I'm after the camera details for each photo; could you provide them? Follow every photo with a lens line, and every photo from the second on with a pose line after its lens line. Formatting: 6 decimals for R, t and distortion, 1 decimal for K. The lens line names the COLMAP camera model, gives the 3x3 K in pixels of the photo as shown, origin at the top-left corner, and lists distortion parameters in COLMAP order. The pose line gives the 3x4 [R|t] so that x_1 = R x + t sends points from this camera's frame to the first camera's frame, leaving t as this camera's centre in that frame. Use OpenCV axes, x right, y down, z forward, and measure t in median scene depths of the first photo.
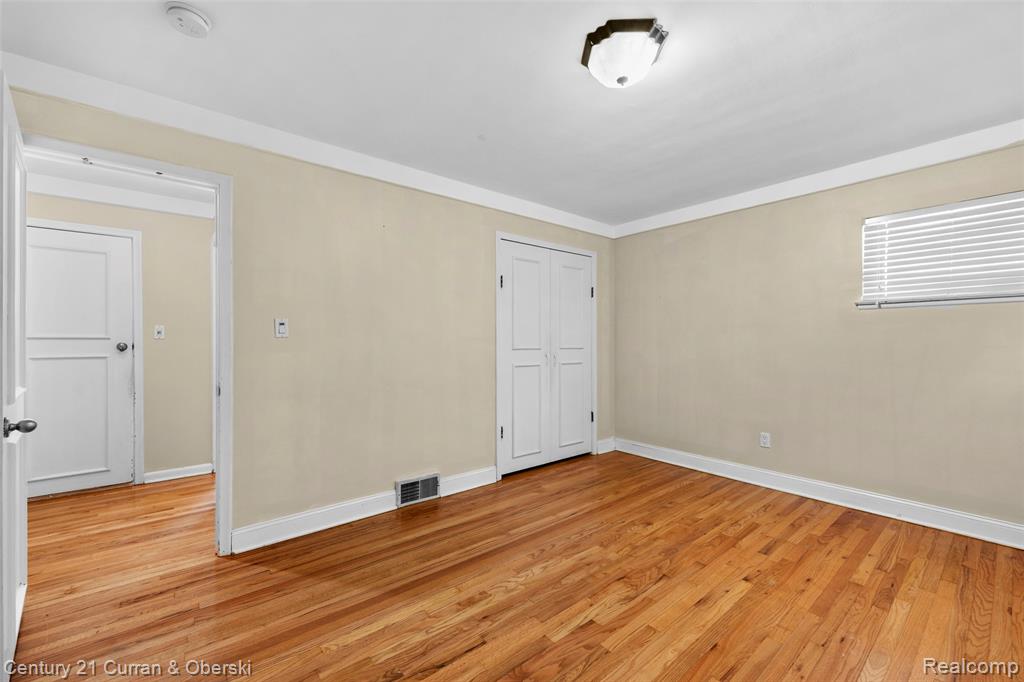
lens RADIAL K [[415.6, 0, 509.5], [0, 415.6, 341.8], [0, 0, 1]] dist [0.000363, -0.000316]
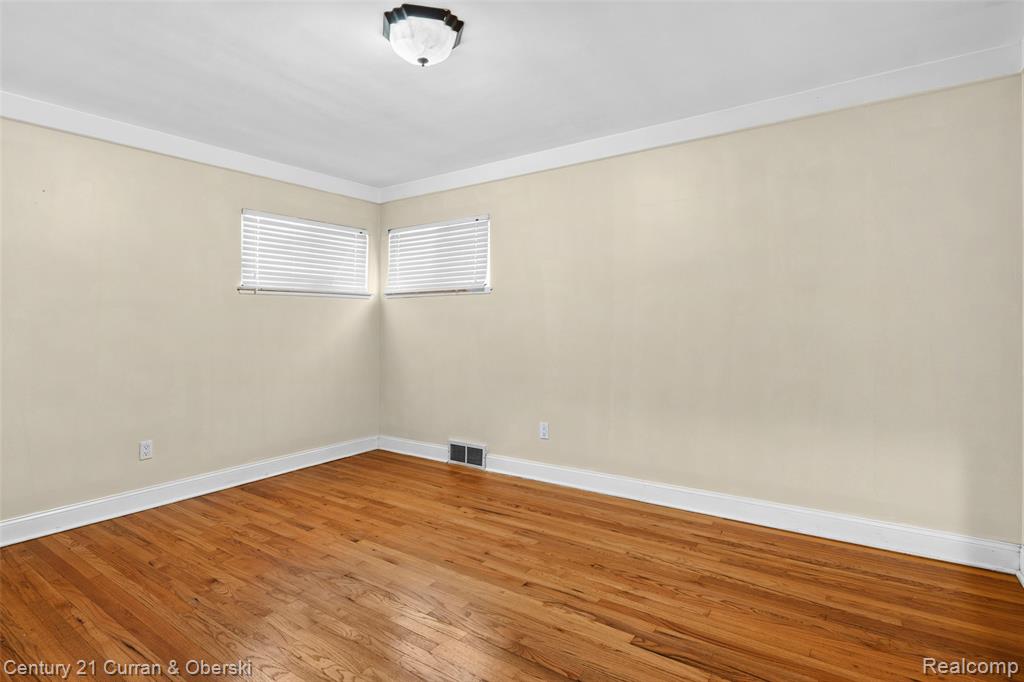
lens RADIAL K [[524.8, 0, 508.3], [0, 524.8, 339.1], [0, 0, 1]] dist [-0.001733, 0.001488]
pose [[-0.271026, -0.024884, 0.962250, -0.683624], [0.012889, 0.999482, 0.029477, 0.006951], [-0.962486, 0.020391, -0.270565, 0.787385]]
